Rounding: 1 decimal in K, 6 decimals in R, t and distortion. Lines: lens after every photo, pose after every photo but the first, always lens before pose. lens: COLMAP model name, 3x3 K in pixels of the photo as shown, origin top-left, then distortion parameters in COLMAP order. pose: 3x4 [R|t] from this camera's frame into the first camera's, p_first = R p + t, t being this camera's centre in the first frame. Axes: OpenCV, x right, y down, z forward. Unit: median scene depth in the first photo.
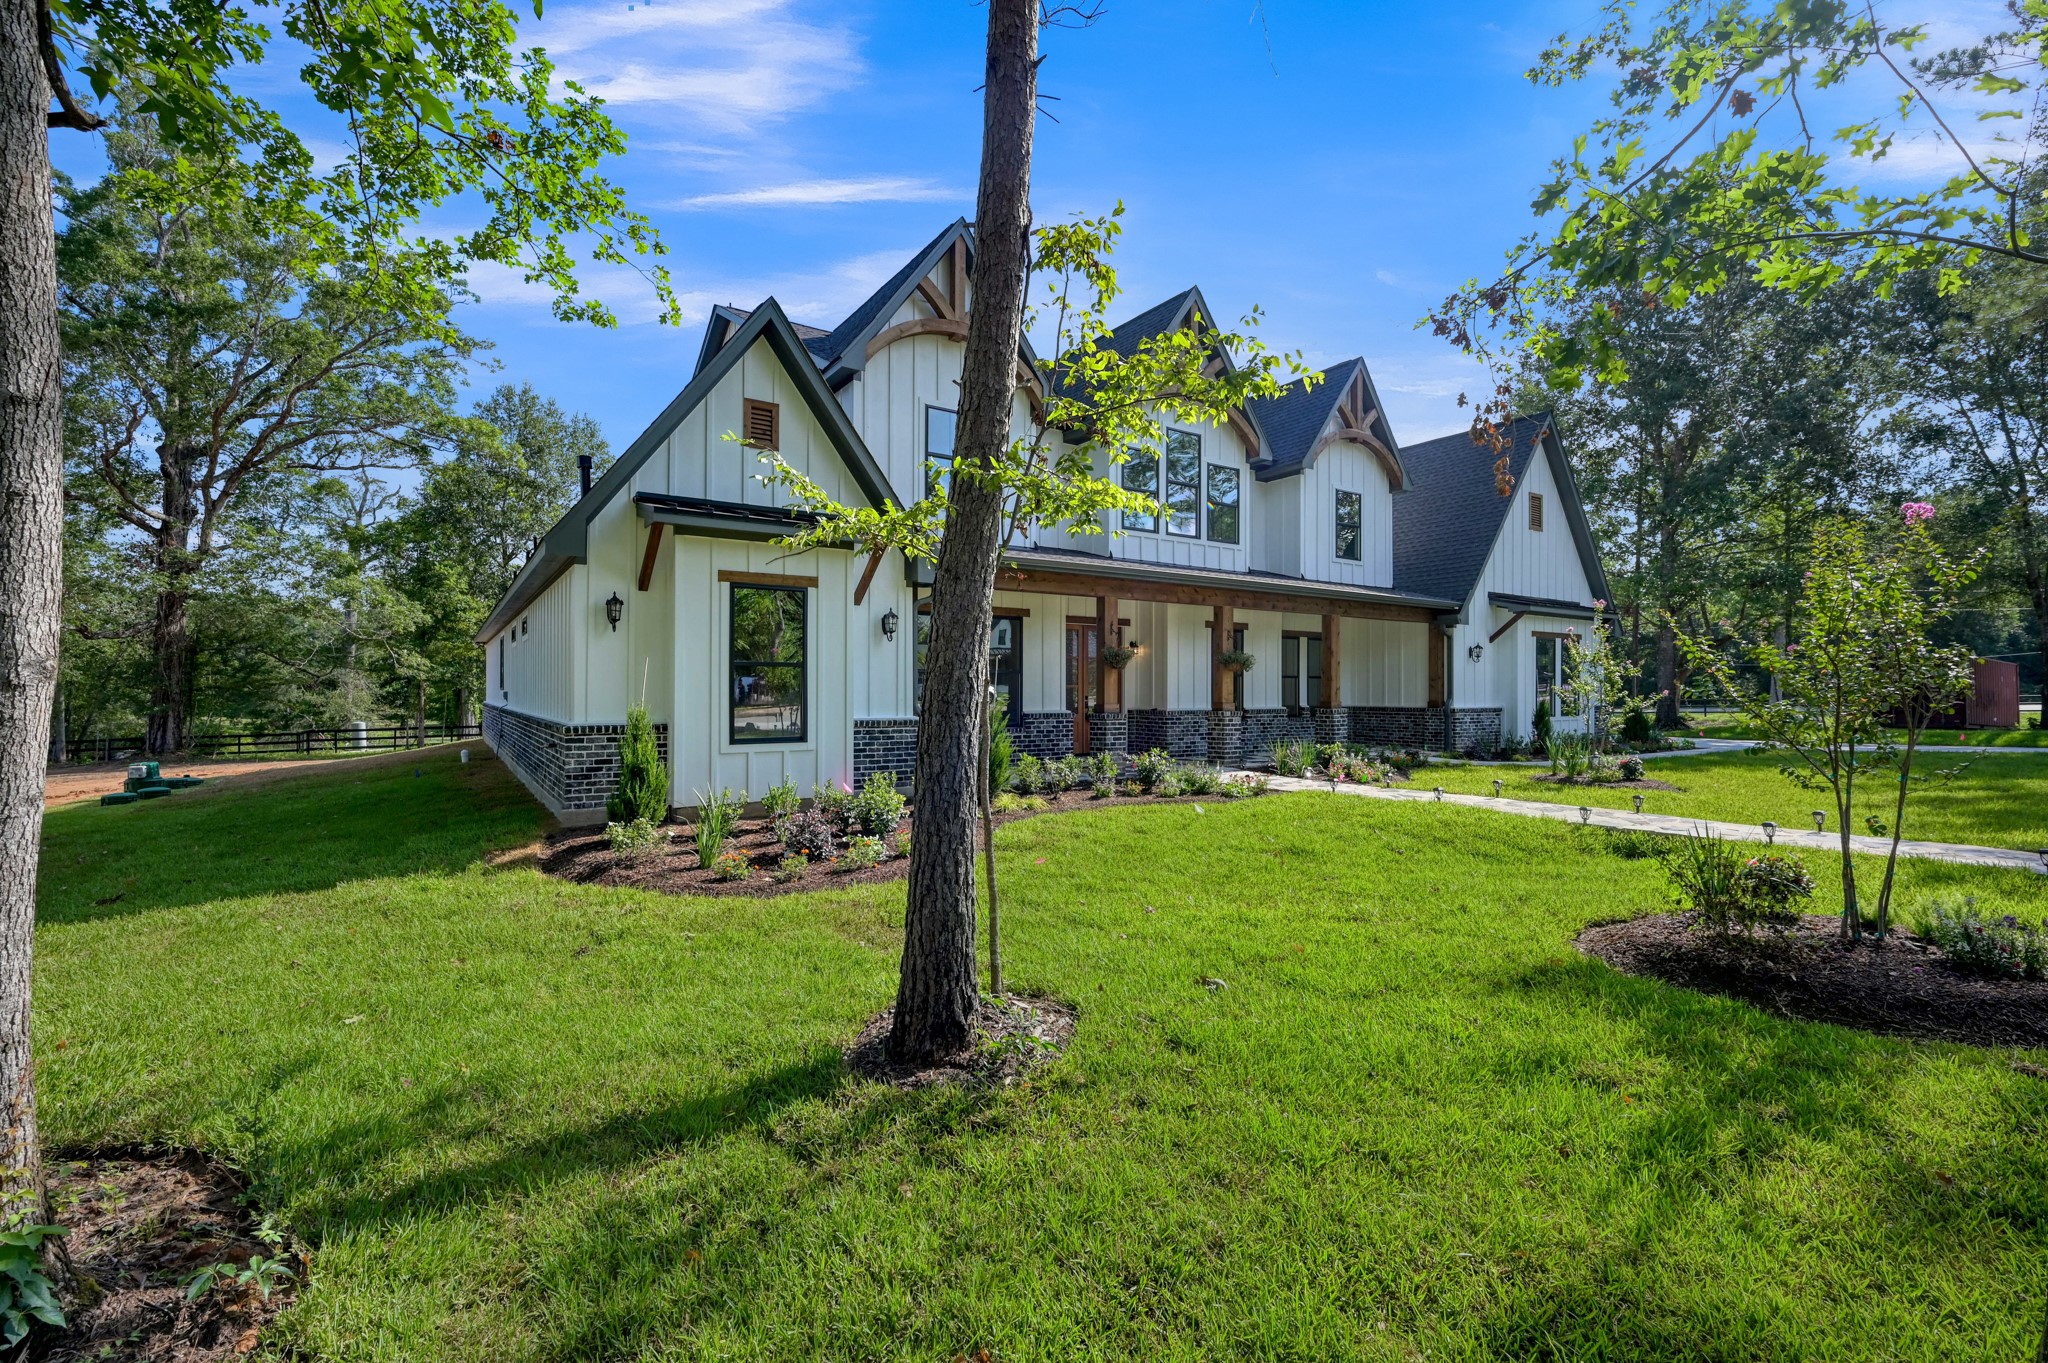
lens RADIAL K [[880.1, 0, 1010.5], [0, 880.1, 685.3], [0, 0, 1]] dist [-0.002583, 0.000344]
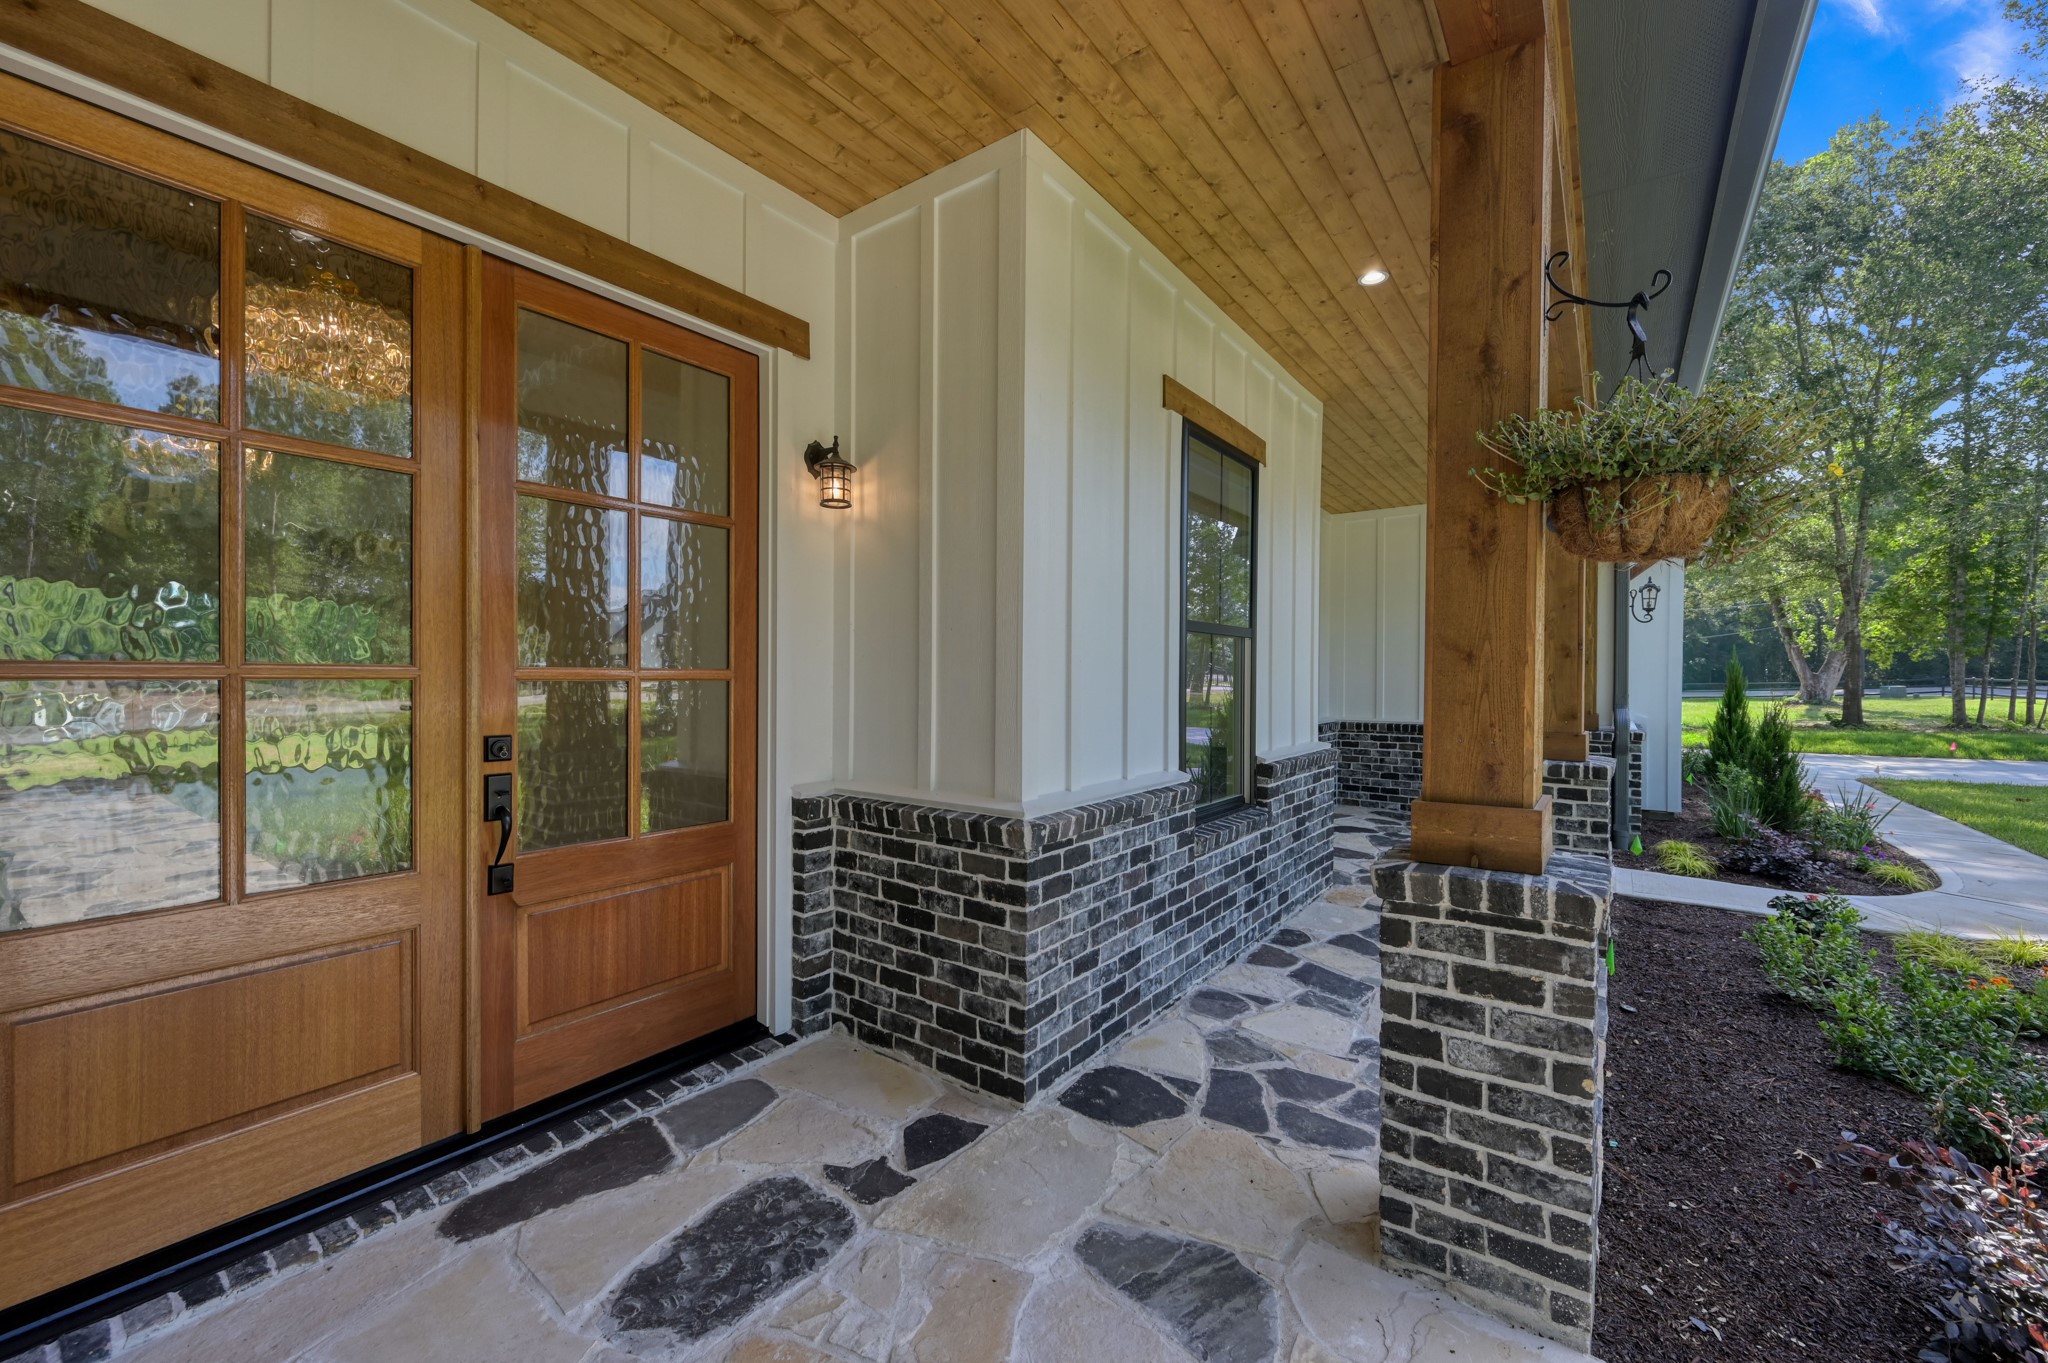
lens RADIAL K [[819.2, 0, 1026.6], [0, 819.2, 681.8], [0, 0, 1]] dist [-0.001974, -0.000063]
pose [[0.932802, -0.002332, 0.360382, 0.119822], [0.000985, 0.999992, 0.003920, 0.001628], [-0.360388, -0.003302, 0.932797, 0.838107]]
